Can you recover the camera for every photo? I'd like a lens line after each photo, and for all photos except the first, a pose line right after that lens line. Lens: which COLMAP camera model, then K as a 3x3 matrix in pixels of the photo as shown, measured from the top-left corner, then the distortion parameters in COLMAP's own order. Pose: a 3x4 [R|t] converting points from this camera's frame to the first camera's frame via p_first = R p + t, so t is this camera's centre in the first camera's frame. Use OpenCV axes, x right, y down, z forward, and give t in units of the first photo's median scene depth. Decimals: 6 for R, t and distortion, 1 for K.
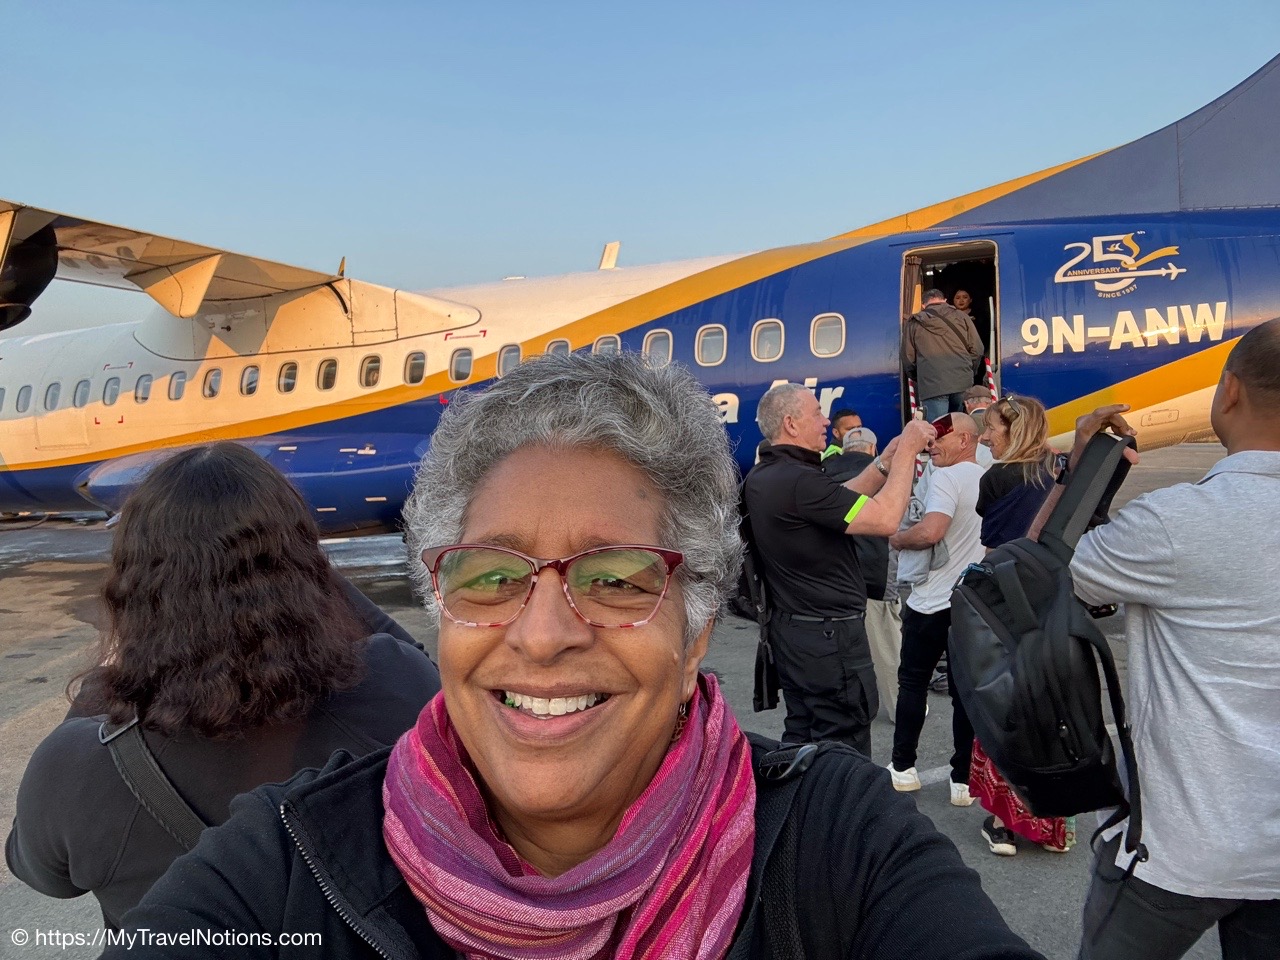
lens RADIAL K [[865.1, 0, 641.4], [0, 865.1, 482.1], [0, 0, 1]] dist [0.007338, -0.019358]
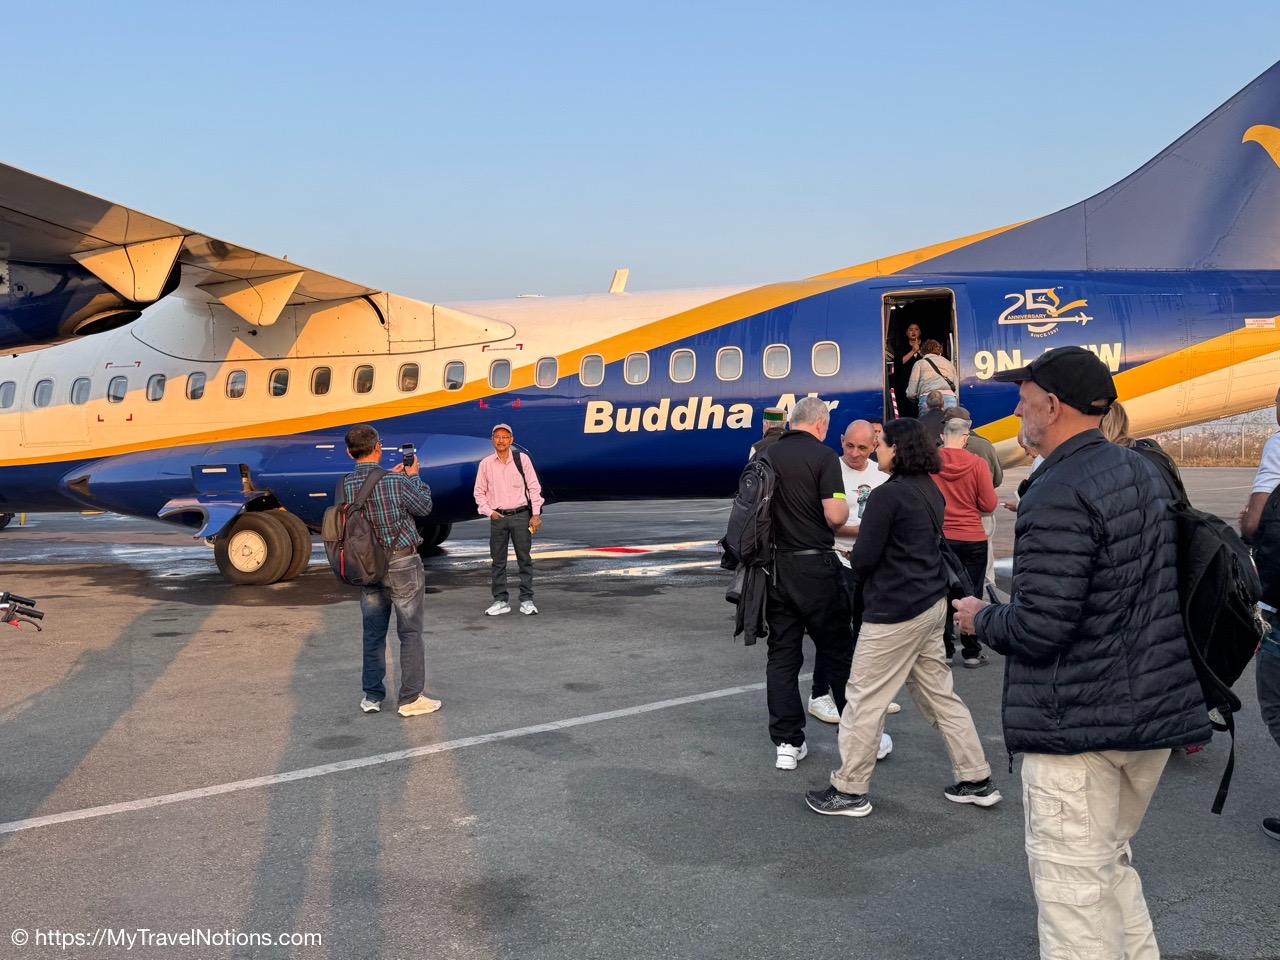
lens RADIAL K [[1036.5, 0, 638.0], [0, 1036.5, 481.3], [0, 0, 1]] dist [-0.002110, 0.025337]
pose [[0.987490, 0.011439, 0.157265, -0.270539], [-0.005856, 0.999338, -0.035920, 0.057773], [-0.157571, 0.034549, 0.986903, -0.398727]]
